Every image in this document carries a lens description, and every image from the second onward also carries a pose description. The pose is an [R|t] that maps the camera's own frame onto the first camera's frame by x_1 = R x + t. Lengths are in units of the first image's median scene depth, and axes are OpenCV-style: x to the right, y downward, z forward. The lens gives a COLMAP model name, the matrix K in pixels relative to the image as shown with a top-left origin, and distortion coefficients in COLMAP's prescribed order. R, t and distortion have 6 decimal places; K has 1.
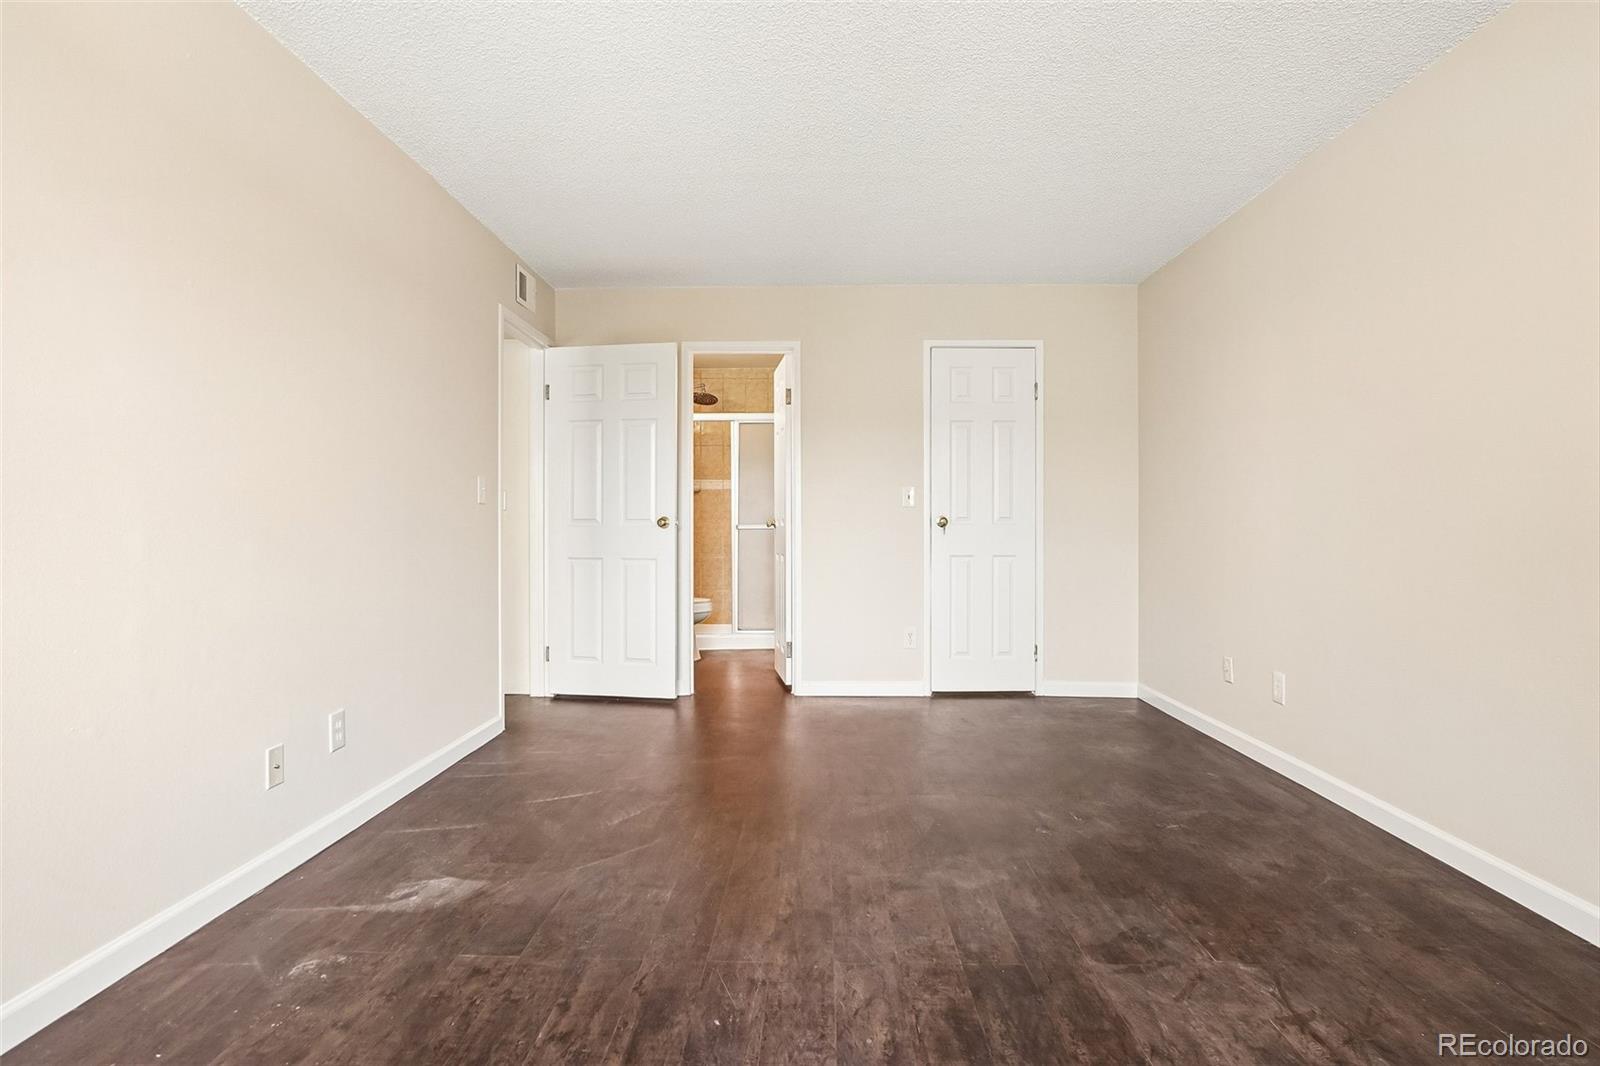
lens RADIAL K [[830.0, 0, 797.6], [0, 830.0, 530.0], [0, 0, 1]] dist [-0.029921, 0.014988]
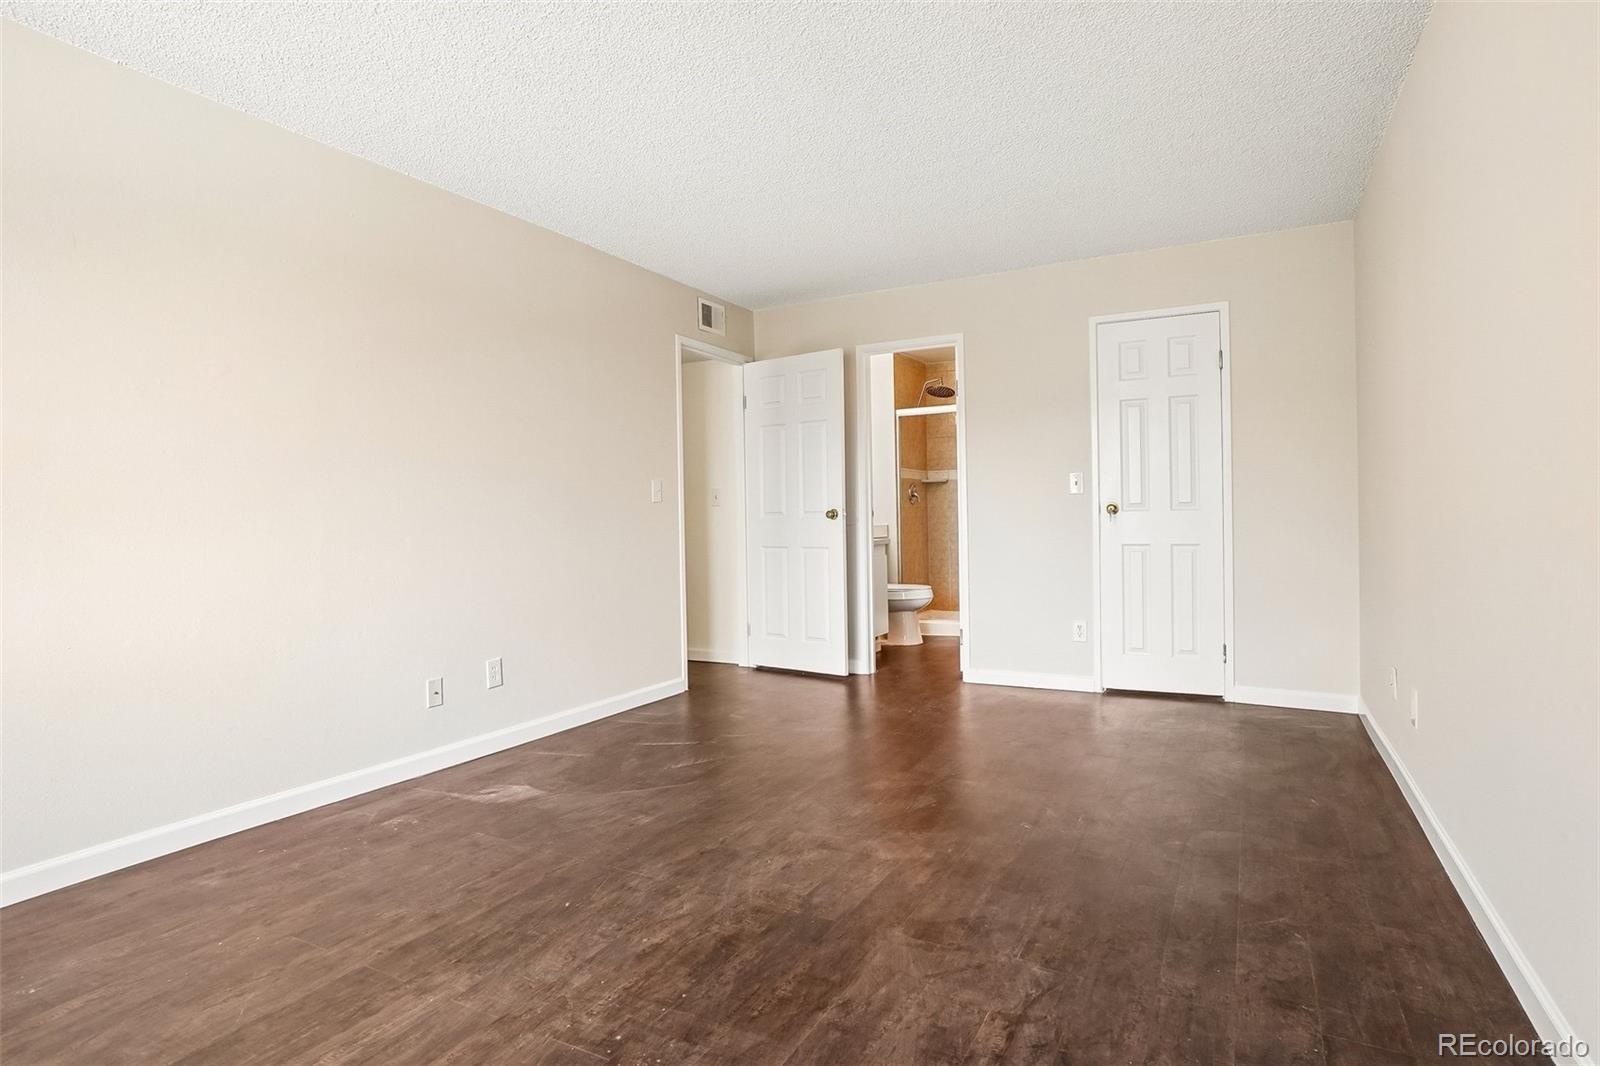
lens RADIAL K [[830.0, 0, 801.3], [0, 830.0, 527.3], [0, 0, 1]] dist [-0.029921, 0.014988]
pose [[0.892845, -0.009571, -0.450262, 0.341929], [0.014547, 0.999865, 0.007593, -0.001020], [0.450129, -0.013330, 0.892864, 0.004618]]
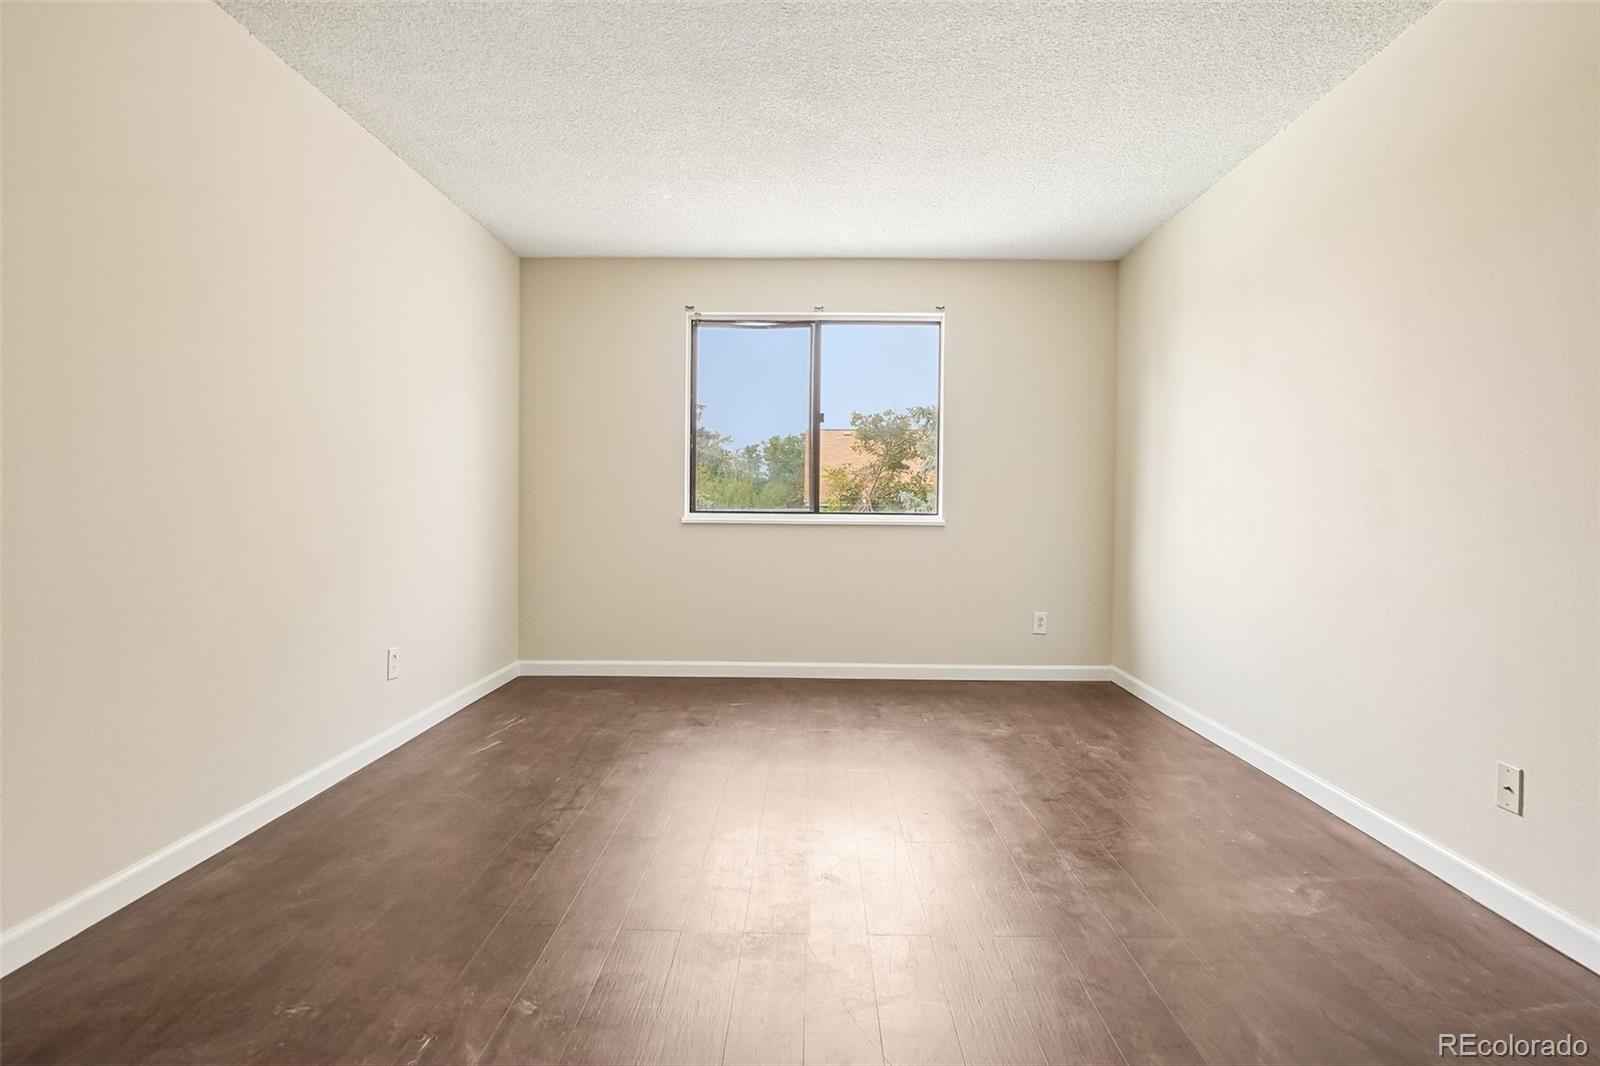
lens RADIAL K [[830.0, 0, 800.3], [0, 830.0, 527.8], [0, 0, 1]] dist [-0.029921, 0.014988]
pose [[-0.999883, -0.005286, -0.014350, 0.071760], [-0.005726, 0.999509, 0.030808, -0.004504], [0.014180, 0.030887, -0.999422, 1.080993]]
